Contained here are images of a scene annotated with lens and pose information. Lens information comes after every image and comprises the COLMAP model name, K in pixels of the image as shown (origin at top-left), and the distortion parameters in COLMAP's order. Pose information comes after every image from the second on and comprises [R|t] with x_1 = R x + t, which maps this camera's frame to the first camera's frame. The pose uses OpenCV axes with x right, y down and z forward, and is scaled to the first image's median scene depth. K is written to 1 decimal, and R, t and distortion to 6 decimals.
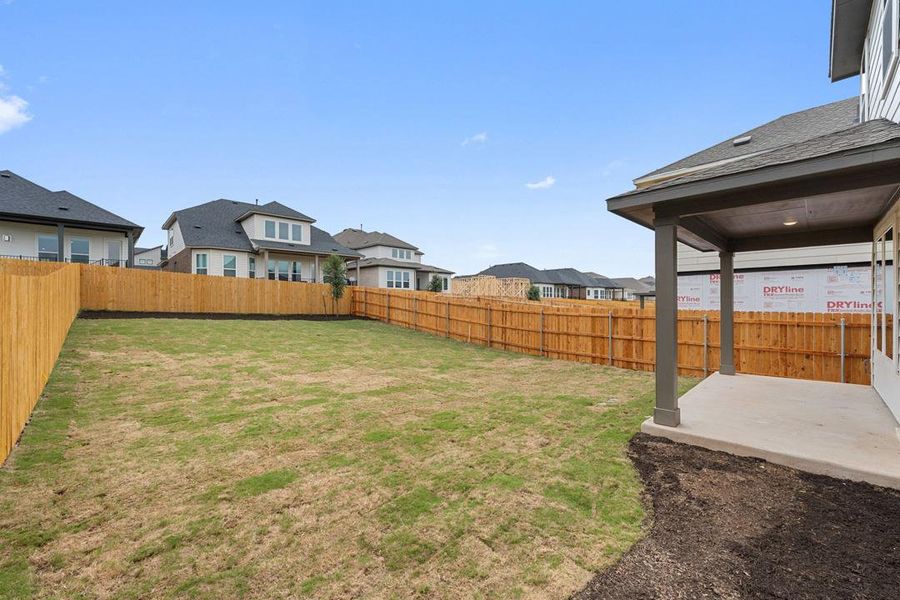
lens RADIAL K [[356.7, 0, 448.7], [0, 356.7, 305.6], [0, 0, 1]] dist [-0.000806, -0.000045]
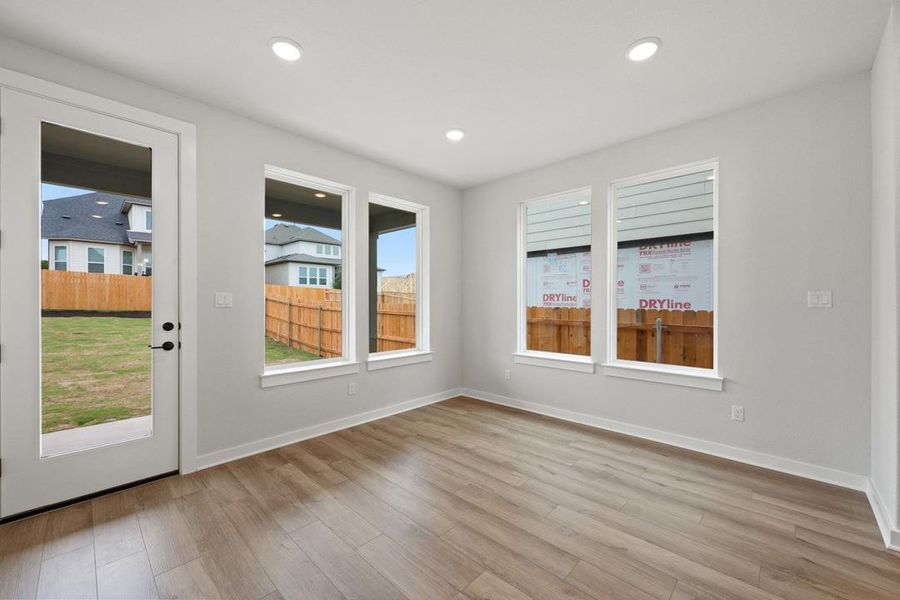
lens RADIAL K [[354.8, 0, 450.5], [0, 354.8, 303.4], [0, 0, 1]] dist [0.000346, -0.000220]
pose [[0.999277, 0.001985, 0.037956, 0.279054], [-0.001833, 0.999990, -0.004046, 0.005431], [-0.037963, 0.003973, 0.999271, 0.046263]]
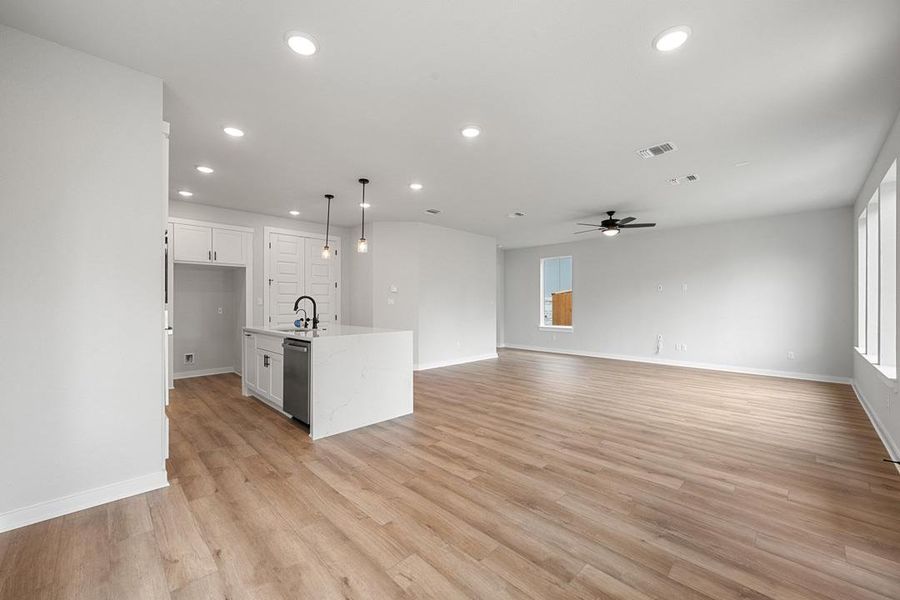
lens RADIAL K [[354.8, 0, 450.5], [0, 354.8, 303.4], [0, 0, 1]] dist [0.000346, -0.000220]
pose [[-0.999925, 0.001198, -0.012228, 0.294169], [0.001099, 0.999967, 0.008069, 0.004156], [0.012238, 0.008055, -0.999893, 0.207174]]
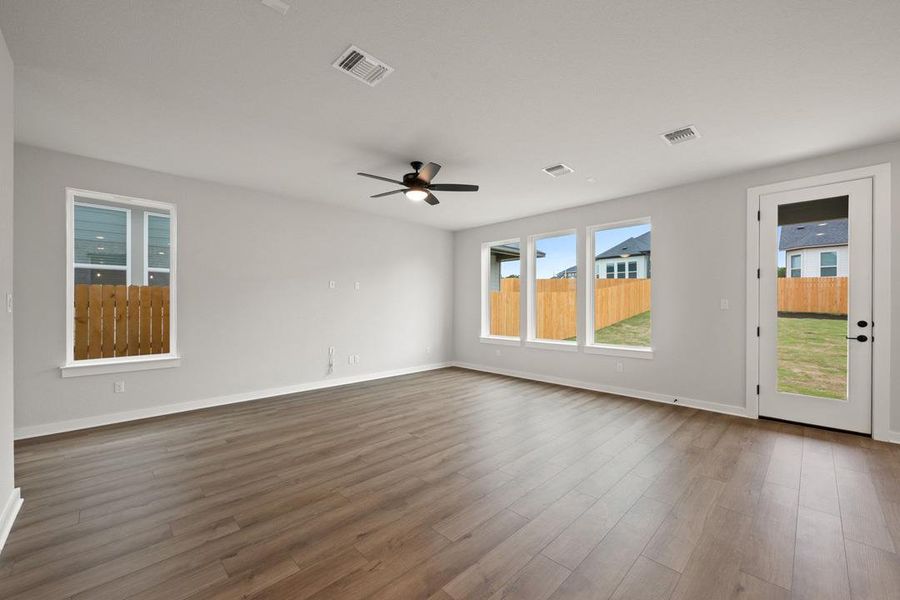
lens RADIAL K [[356.7, 0, 448.7], [0, 356.7, 305.6], [0, 0, 1]] dist [-0.000806, -0.000045]
pose [[0.002621, 0.003906, -0.999989, 0.336426], [-0.007894, 0.999961, 0.003885, 0.005498], [0.999965, 0.007883, 0.002652, -0.006360]]
